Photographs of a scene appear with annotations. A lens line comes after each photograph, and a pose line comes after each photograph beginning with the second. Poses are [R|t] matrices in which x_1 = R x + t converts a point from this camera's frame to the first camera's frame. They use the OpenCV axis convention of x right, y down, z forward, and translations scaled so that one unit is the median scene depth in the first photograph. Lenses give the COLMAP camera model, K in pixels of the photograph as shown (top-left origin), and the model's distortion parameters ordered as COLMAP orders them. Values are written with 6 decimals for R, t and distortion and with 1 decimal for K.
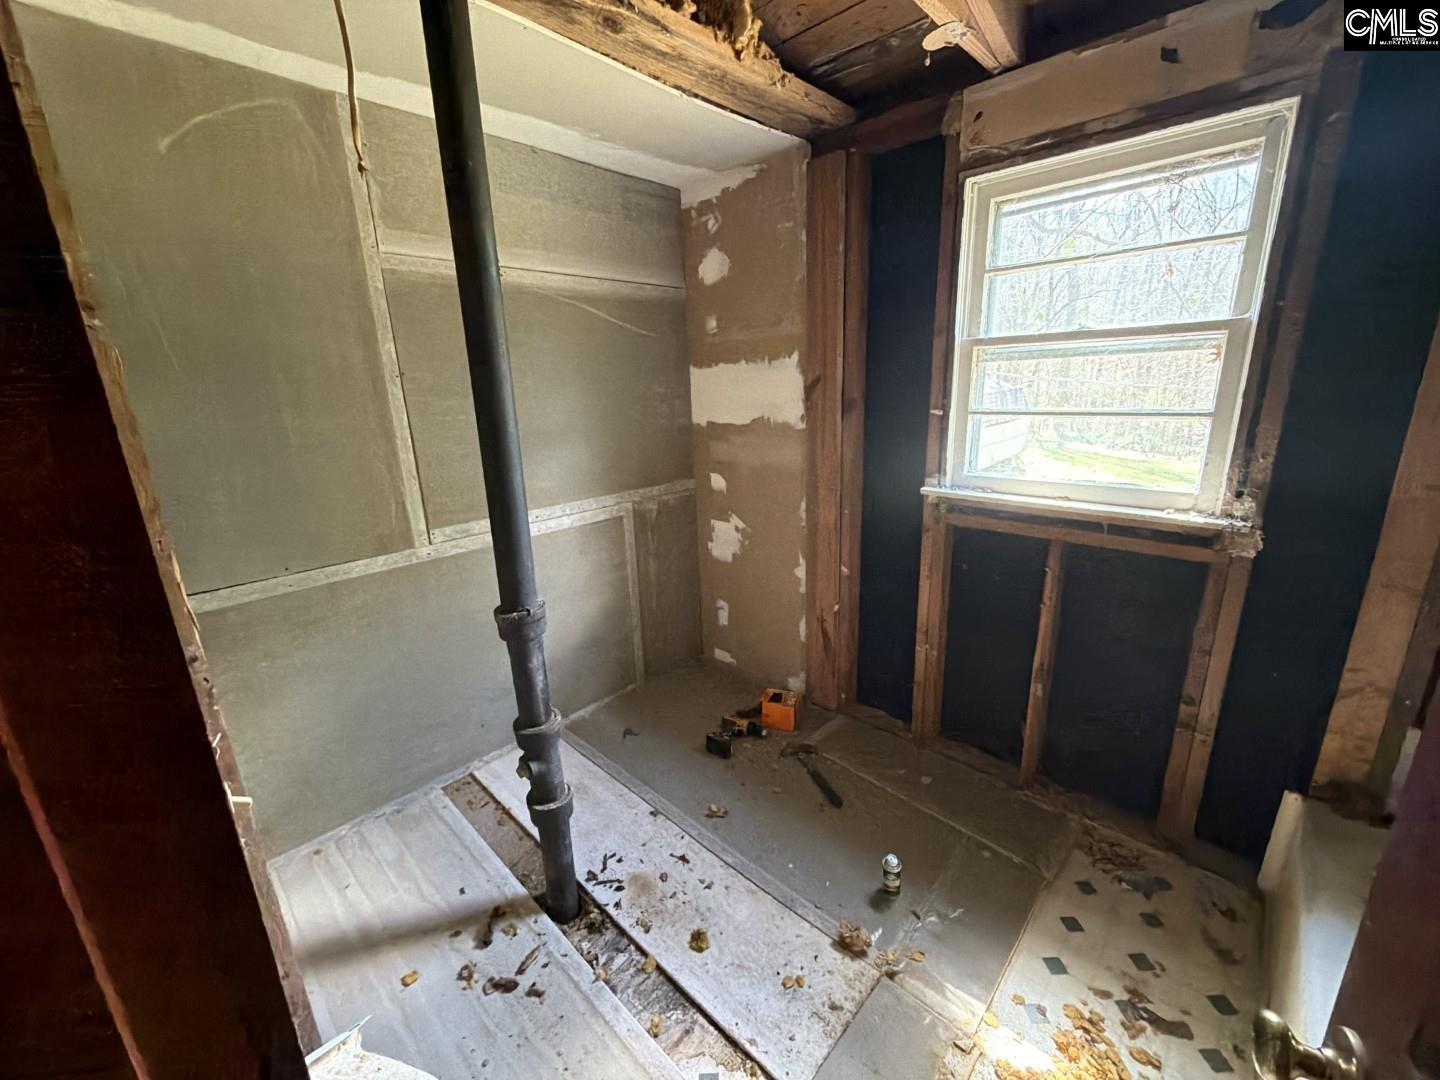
lens RADIAL K [[579.2, 0, 720.0], [0, 579.2, 540.0], [0, 0, 1]] dist [0.000100, 0.000023]
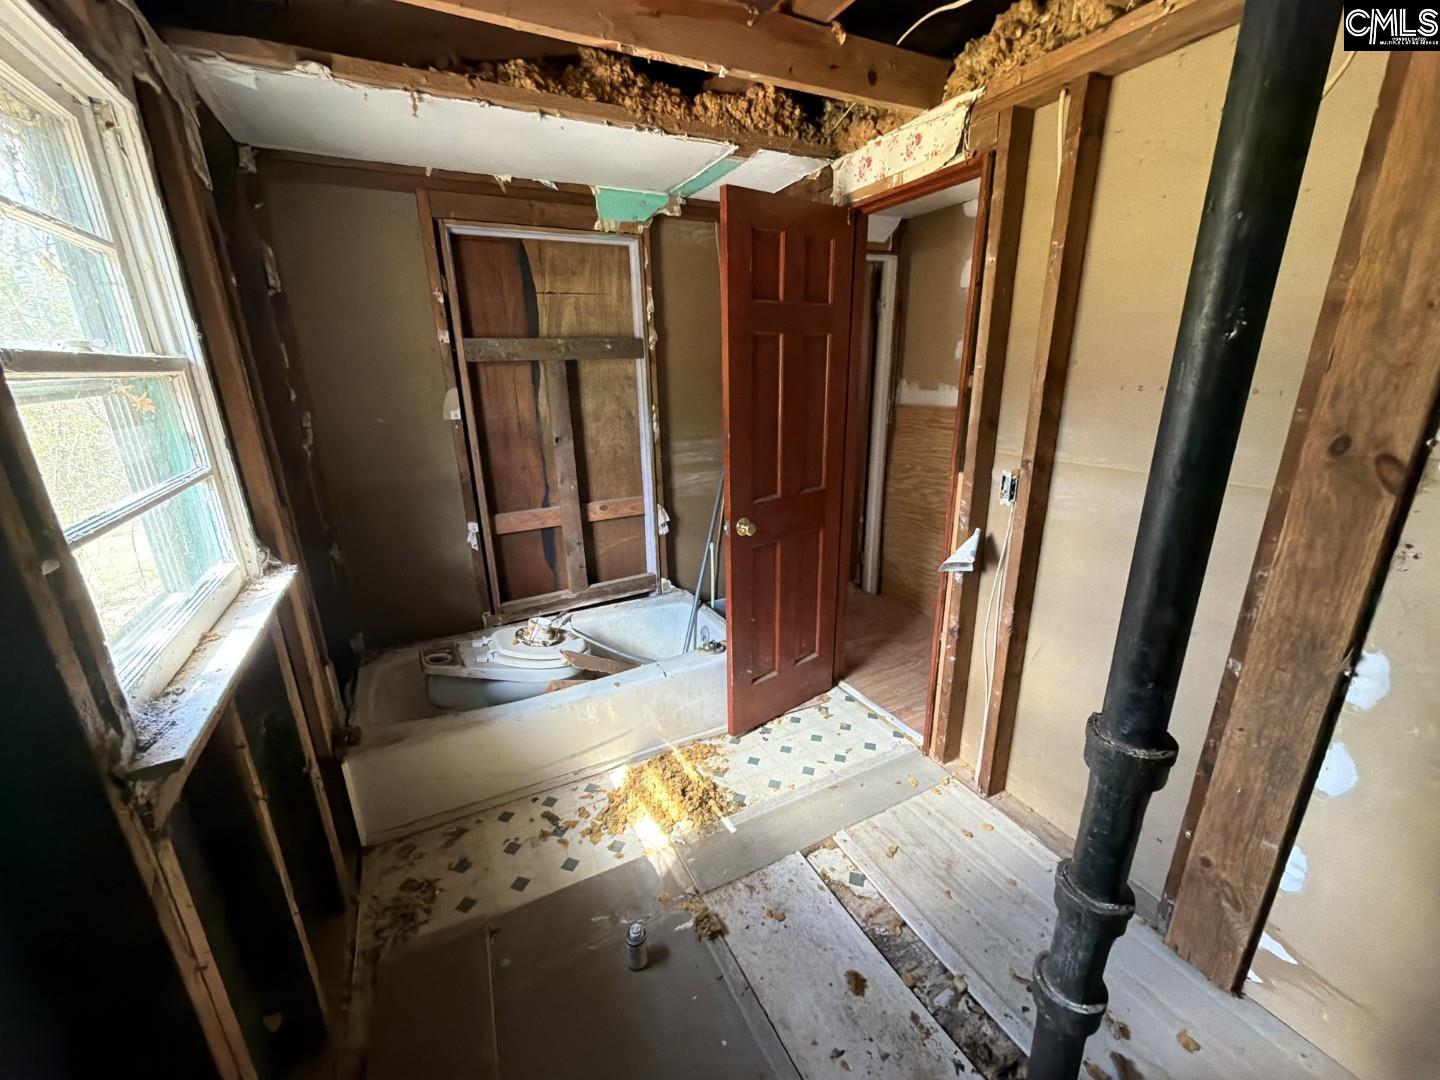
lens RADIAL K [[579.2, 0, 720.0], [0, 579.2, 540.0], [0, 0, 1]] dist [0.000100, 0.000023]
pose [[-0.944623, -0.041706, 0.325497, -0.109514], [0.138753, 0.848103, 0.511340, -0.458276], [-0.297381, 0.528187, -0.795351, 1.505406]]
